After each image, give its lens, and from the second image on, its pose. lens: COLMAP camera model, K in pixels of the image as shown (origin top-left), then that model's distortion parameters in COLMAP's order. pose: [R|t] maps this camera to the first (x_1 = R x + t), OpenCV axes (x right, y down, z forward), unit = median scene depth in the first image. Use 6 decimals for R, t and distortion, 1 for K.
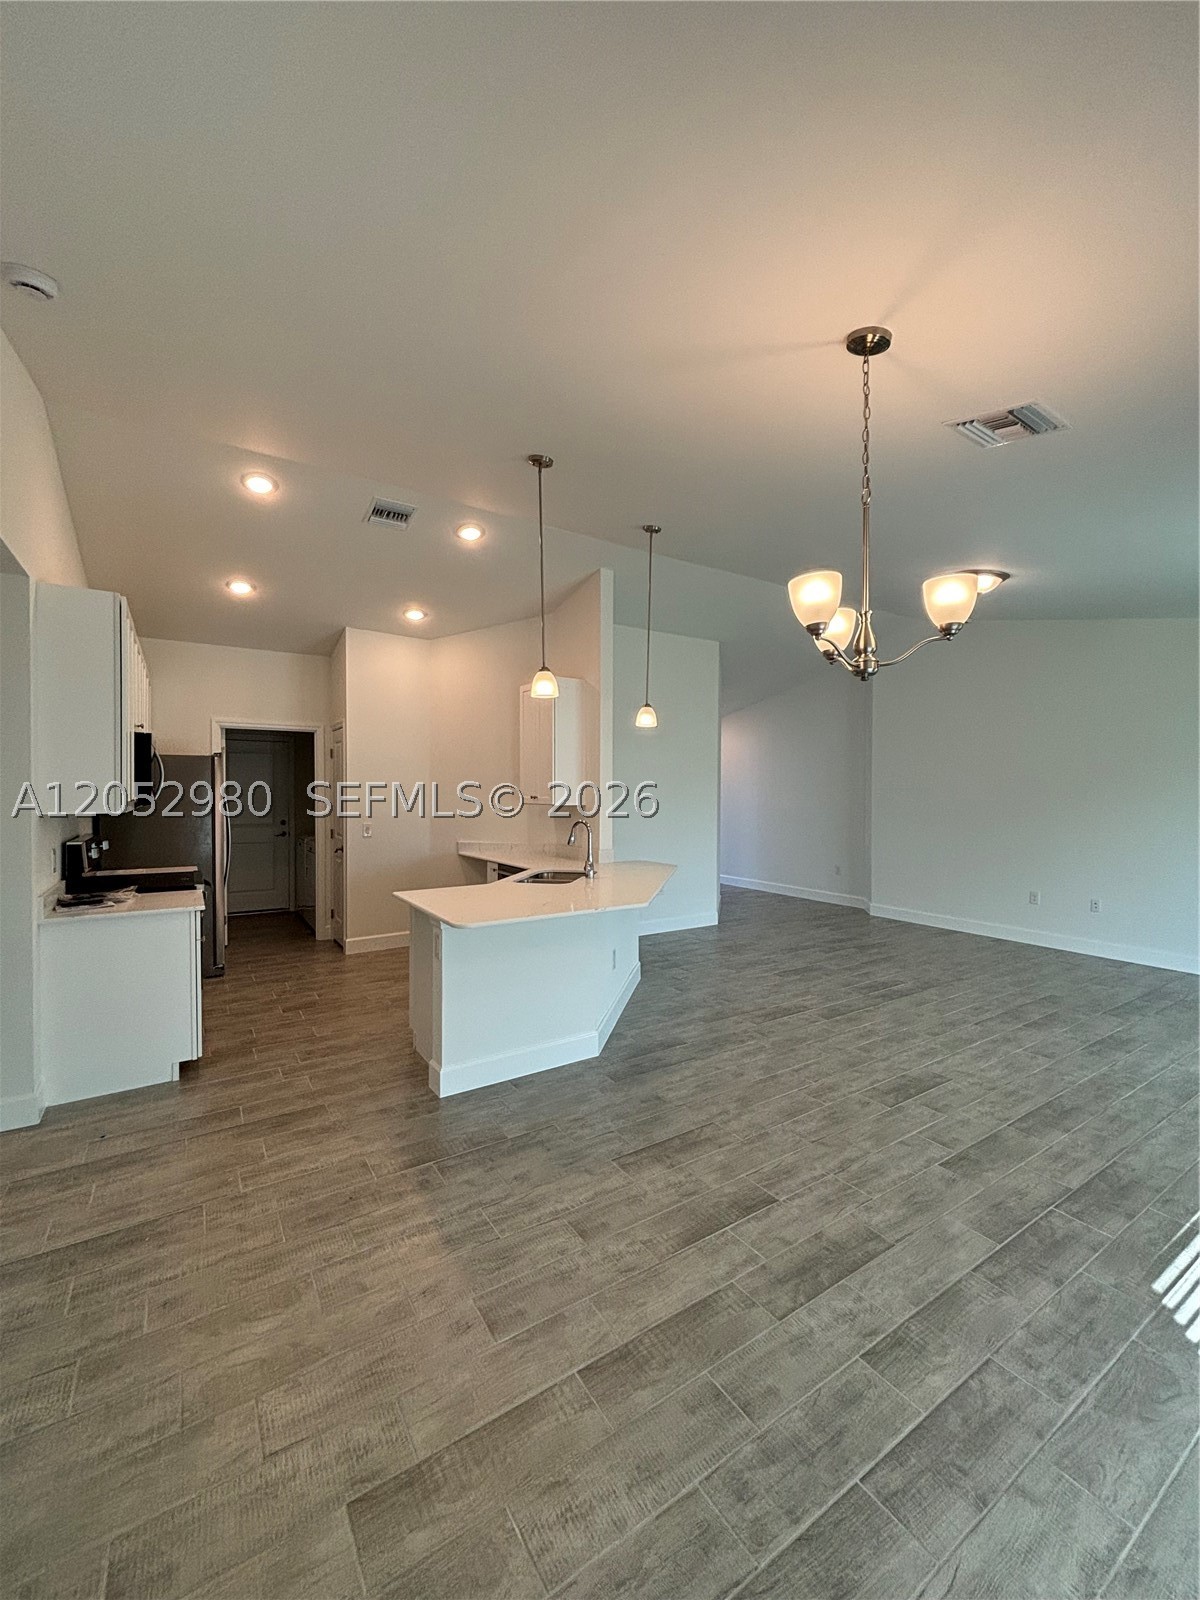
lens RADIAL K [[635.2, 0, 589.3], [0, 635.2, 802.3], [0, 0, 1]] dist [0.000714, 0.000499]
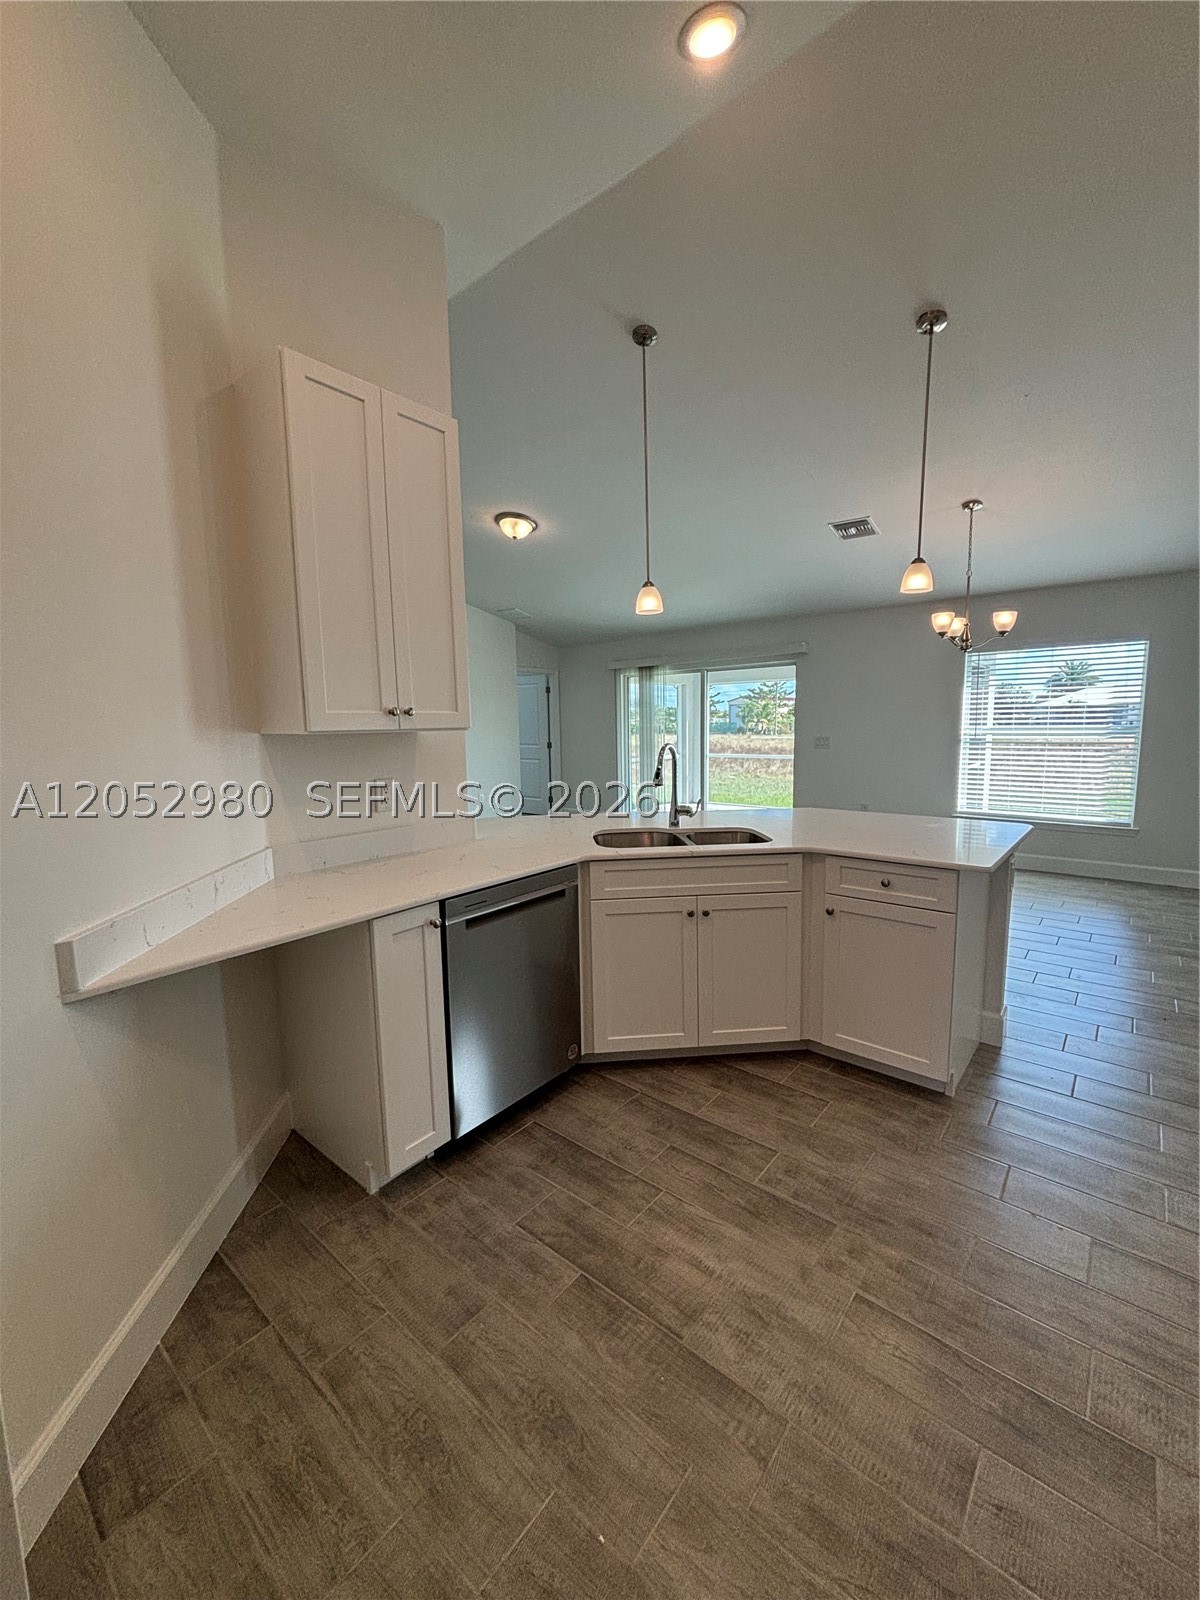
lens RADIAL K [[648.0, 0, 605.0], [0, 648.0, 797.0], [0, 0, 1]] dist [-0.000599, 0.000714]
pose [[-0.303694, -0.110487, 0.946342, -1.085109], [0.024775, 0.992002, 0.123769, 0.002839], [-0.952447, 0.061034, -0.298528, 2.173676]]
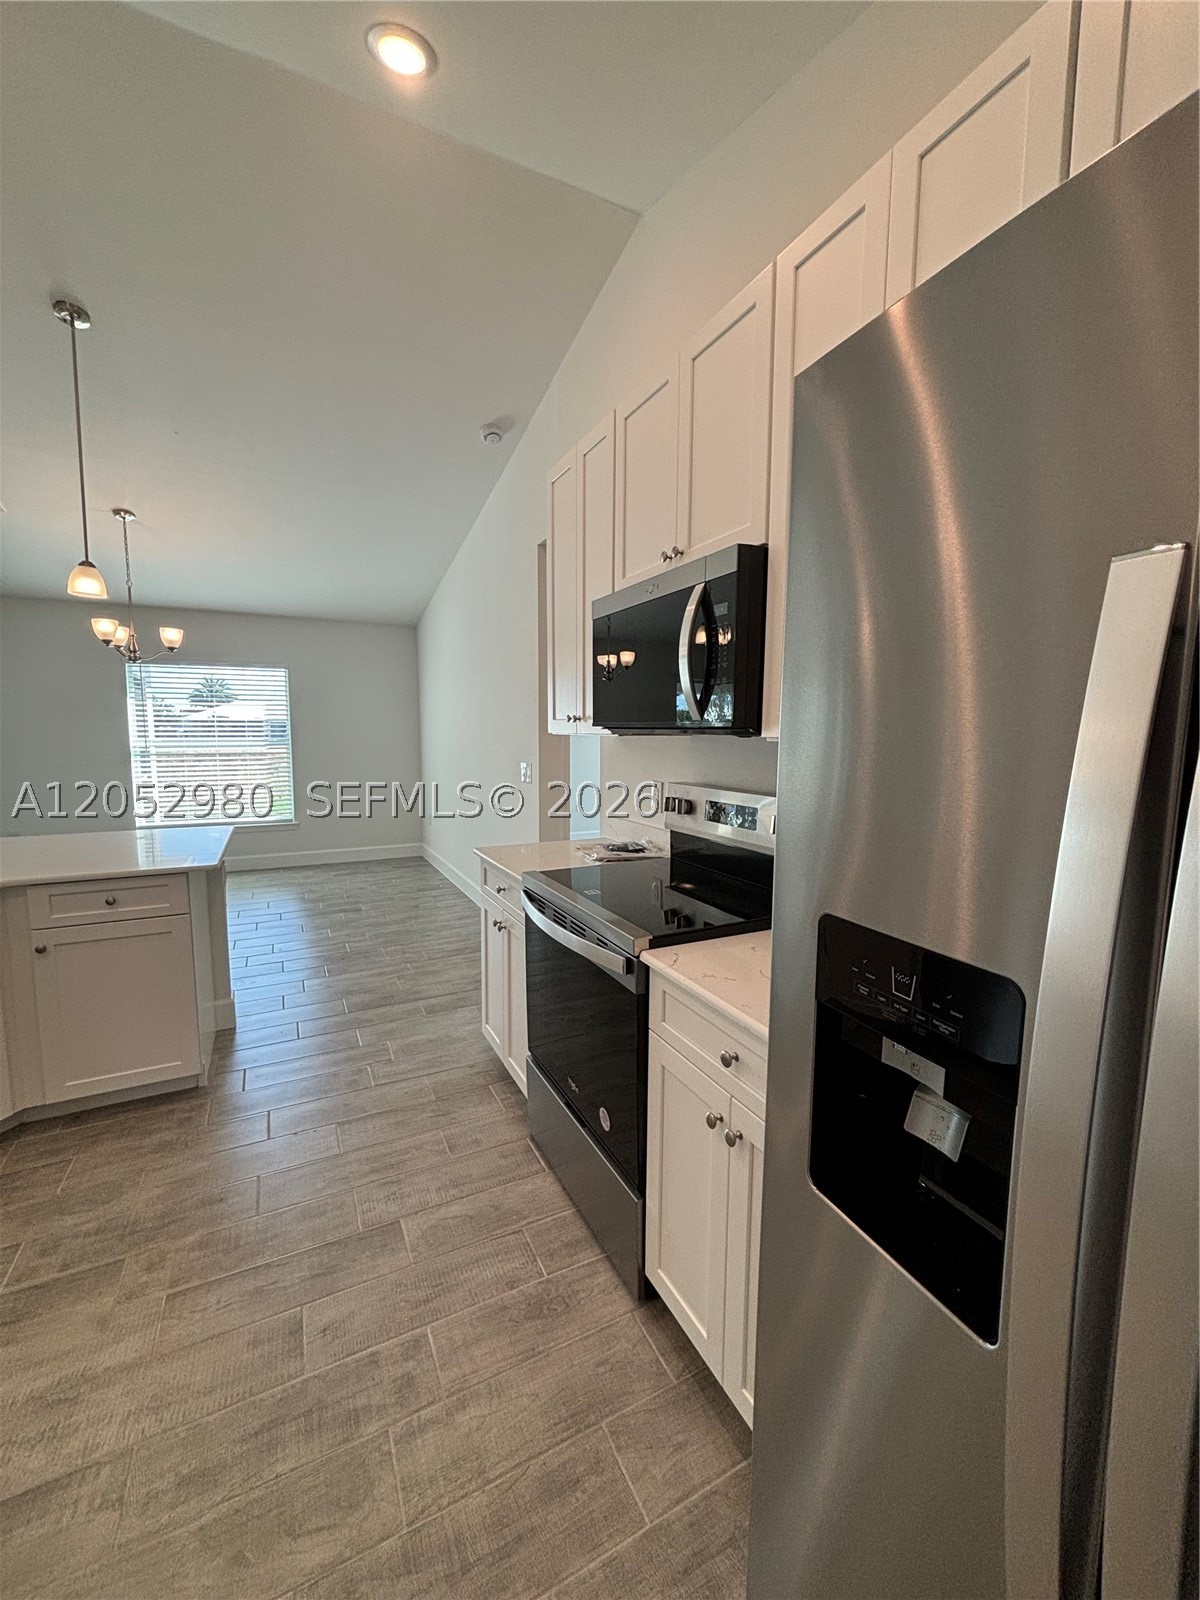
lens RADIAL K [[648.0, 0, 605.0], [0, 648.0, 797.0], [0, 0, 1]] dist [-0.000599, 0.000714]
pose [[-0.994875, -0.018162, 0.099466, -1.101481], [-0.006526, 0.993218, 0.116086, 0.000665], [-0.100900, 0.114842, -0.988246, 2.312248]]
